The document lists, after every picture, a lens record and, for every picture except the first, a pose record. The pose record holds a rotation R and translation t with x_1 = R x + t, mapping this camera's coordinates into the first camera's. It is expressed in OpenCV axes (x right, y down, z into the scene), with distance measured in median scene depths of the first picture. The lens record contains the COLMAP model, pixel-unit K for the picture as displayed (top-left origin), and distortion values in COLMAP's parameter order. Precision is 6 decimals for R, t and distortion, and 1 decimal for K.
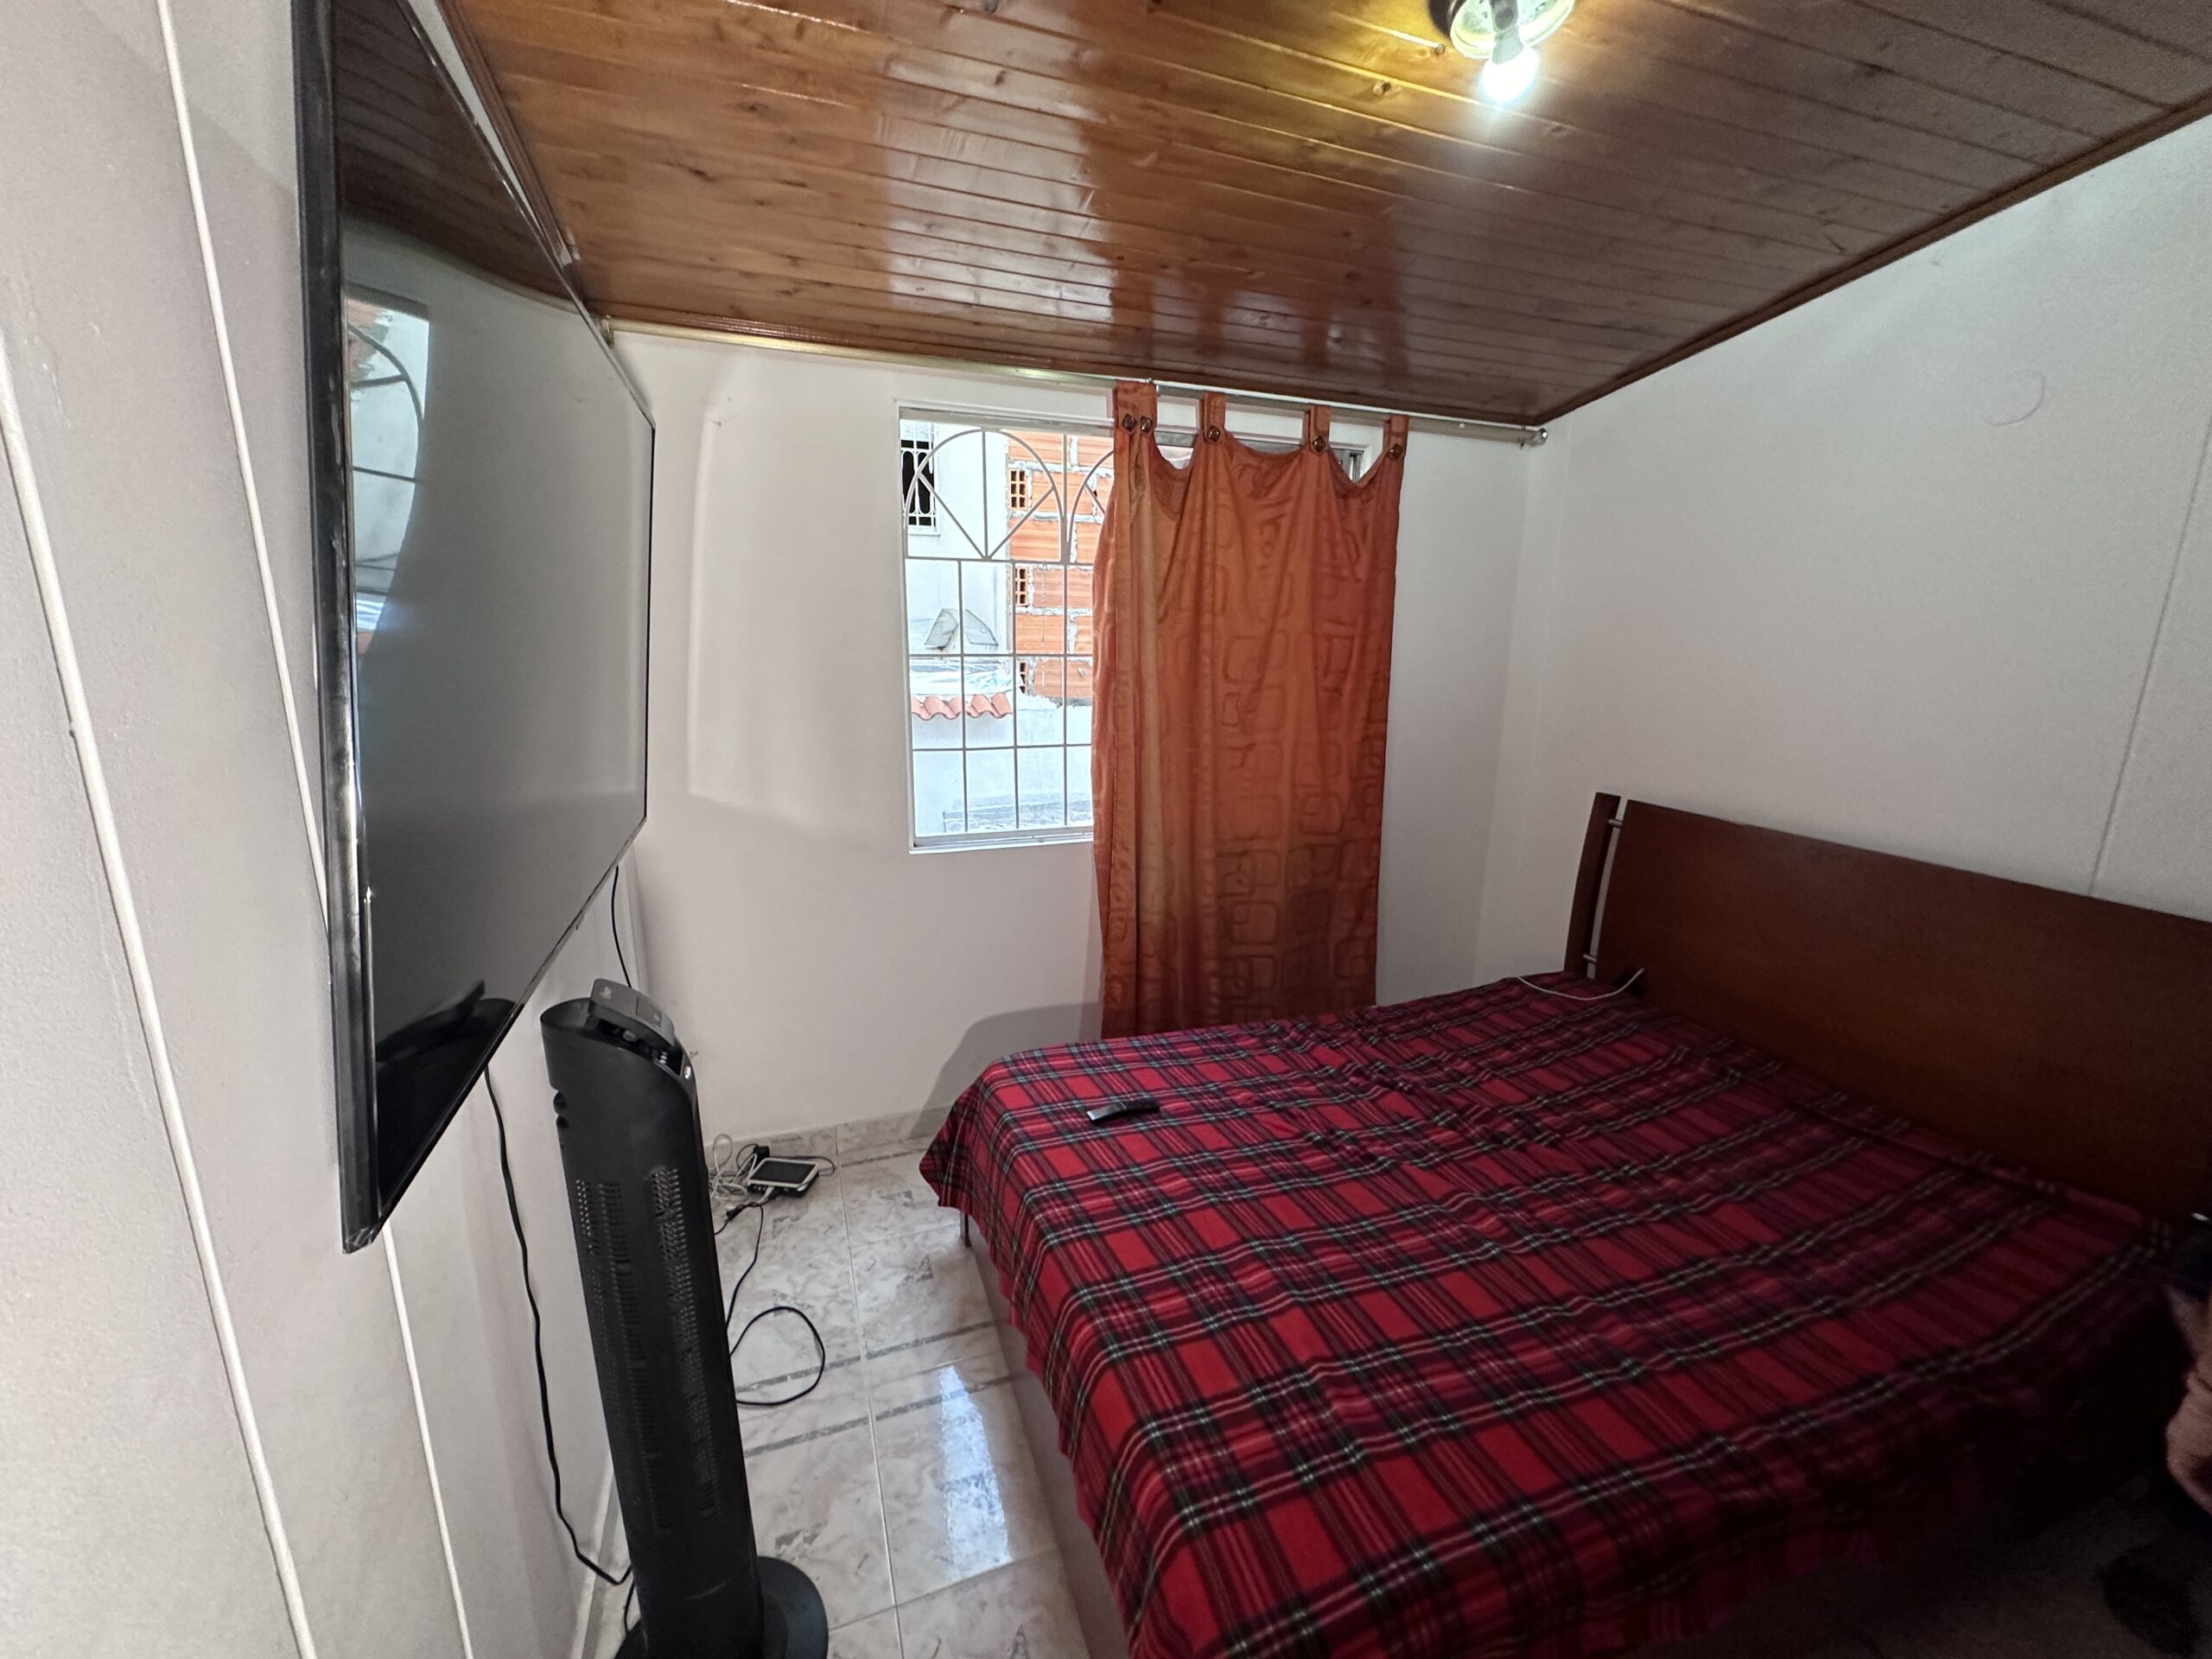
lens RADIAL K [[883.7, 0, 1082.1], [0, 883.7, 825.9], [0, 0, 1]] dist [-0.002842, 0.000435]
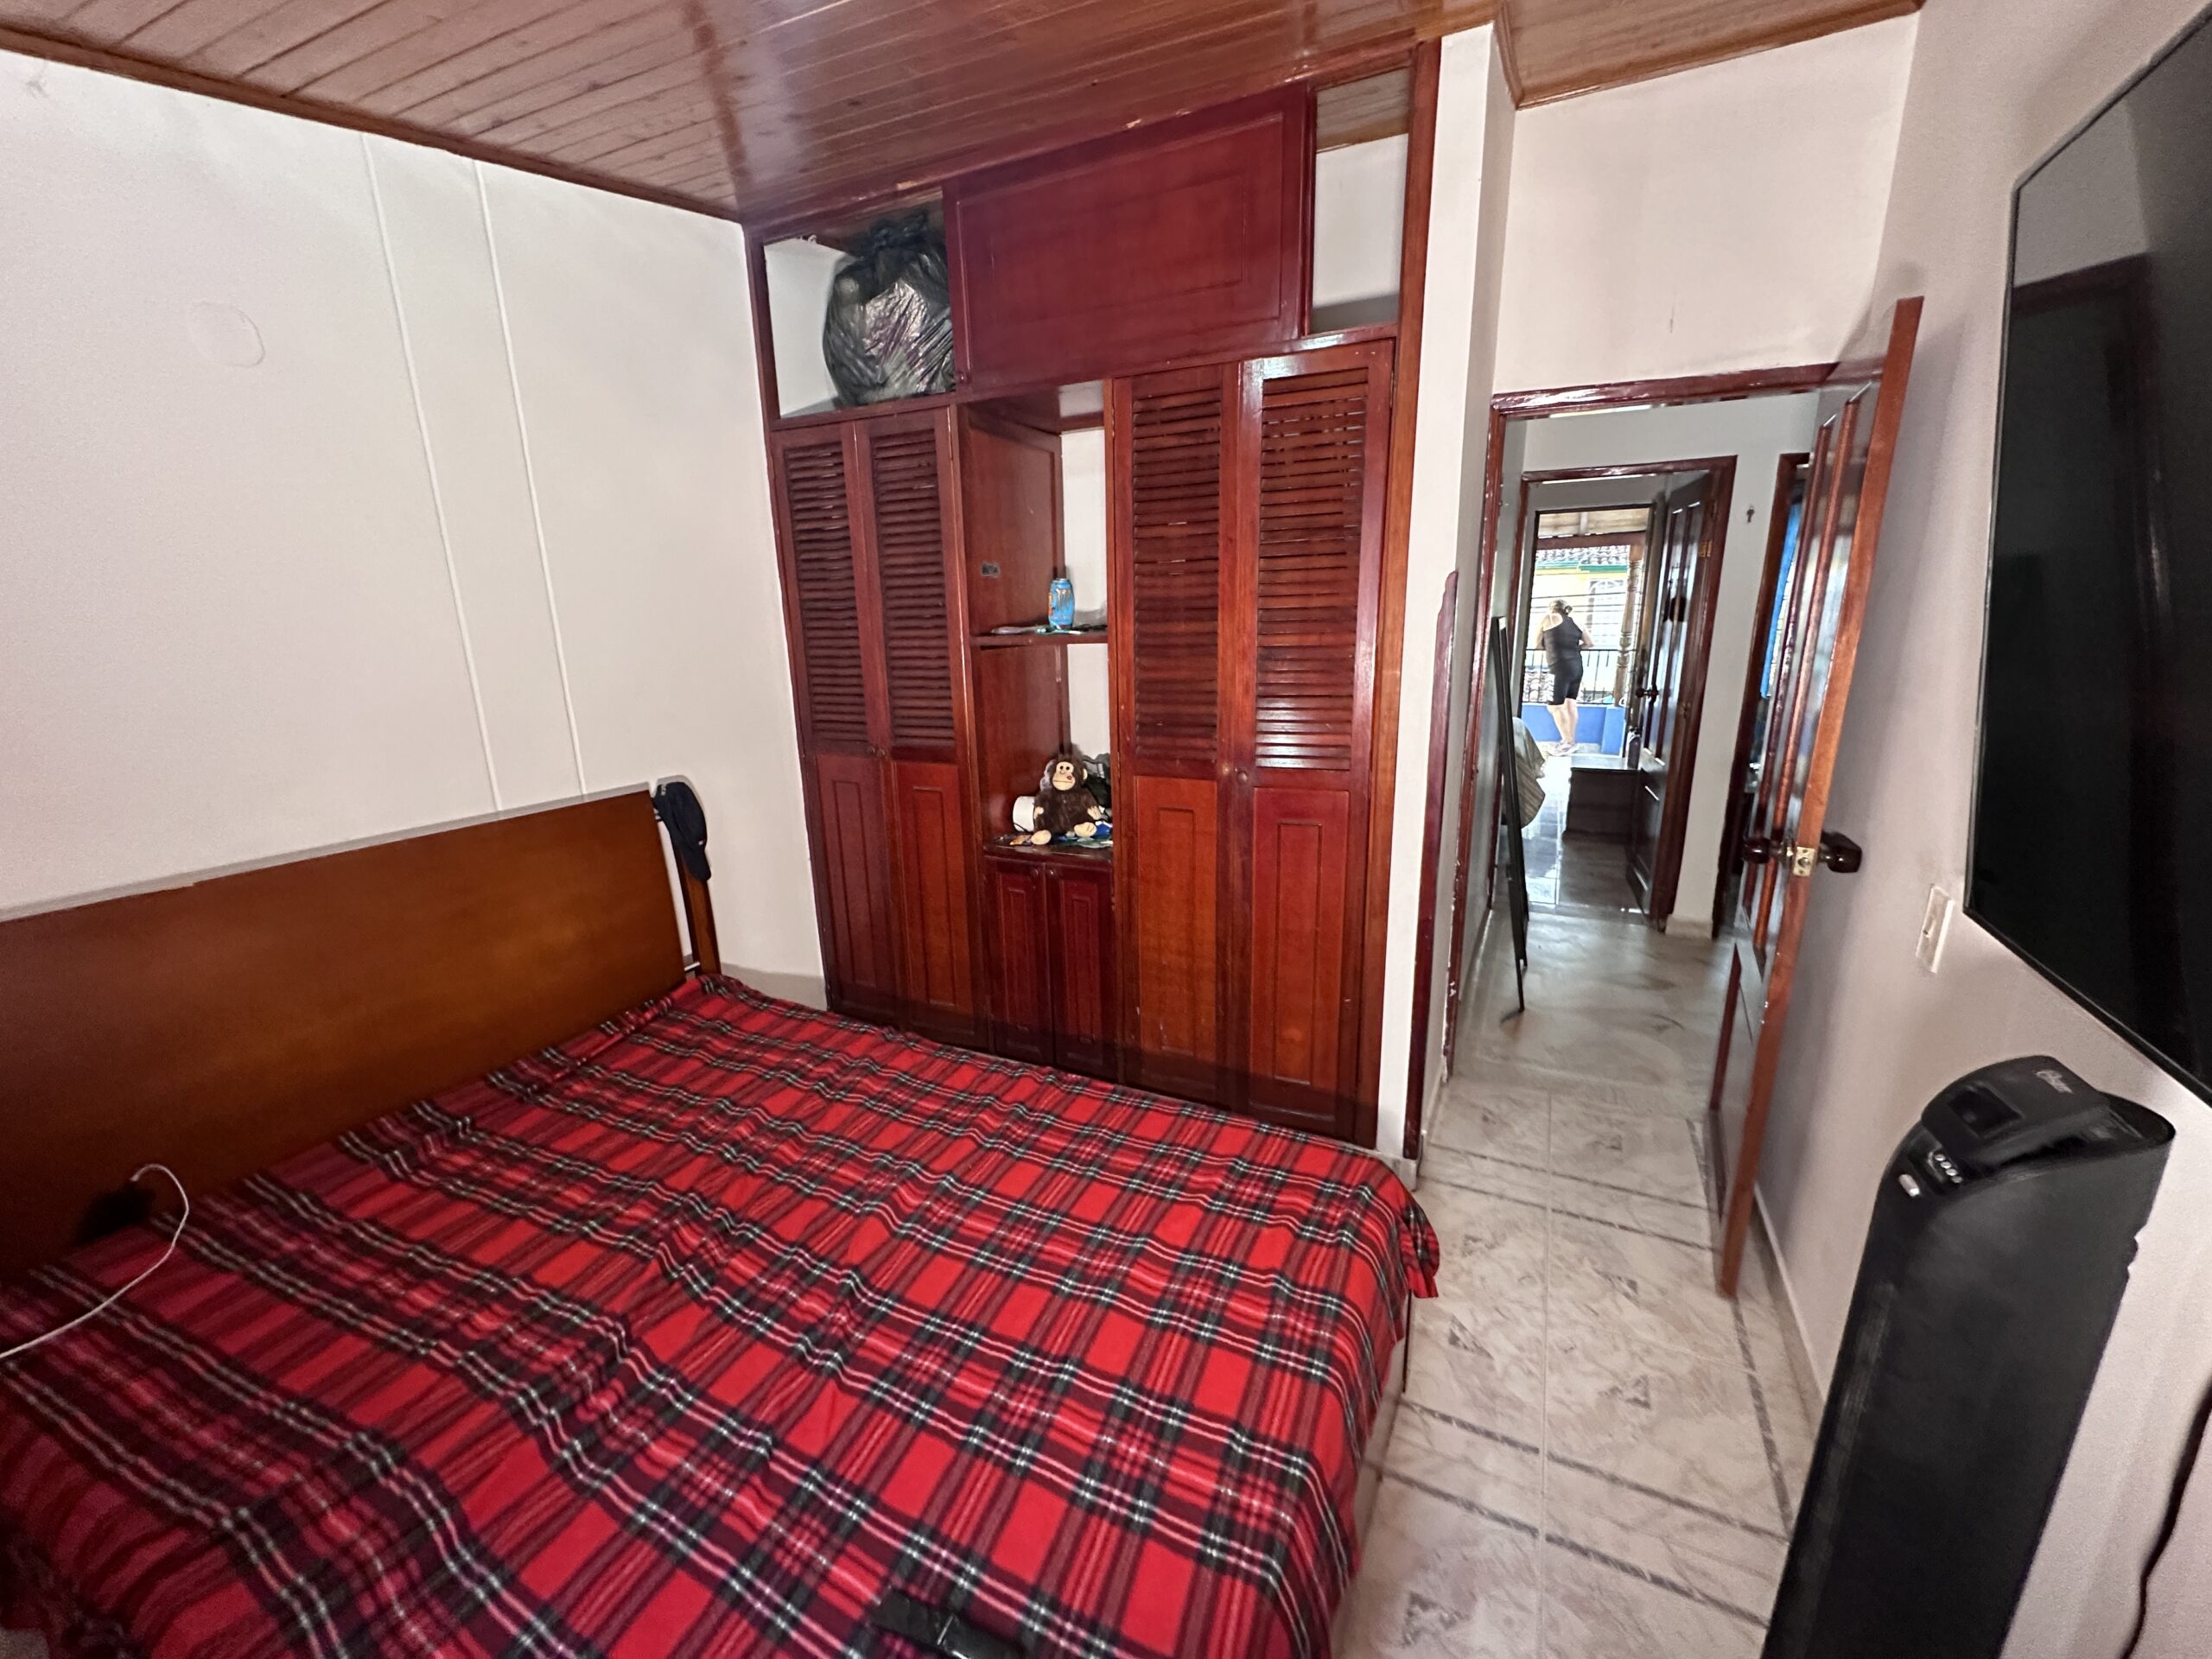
lens RADIAL K [[883.7, 0, 1095.6], [0, 883.7, 843.9], [0, 0, 1]] dist [-0.002842, 0.000435]
pose [[-0.699233, -0.186450, 0.690152, -0.253443], [0.163849, 0.897896, 0.408579, -0.233256], [-0.695864, 0.398772, -0.597288, 1.072738]]
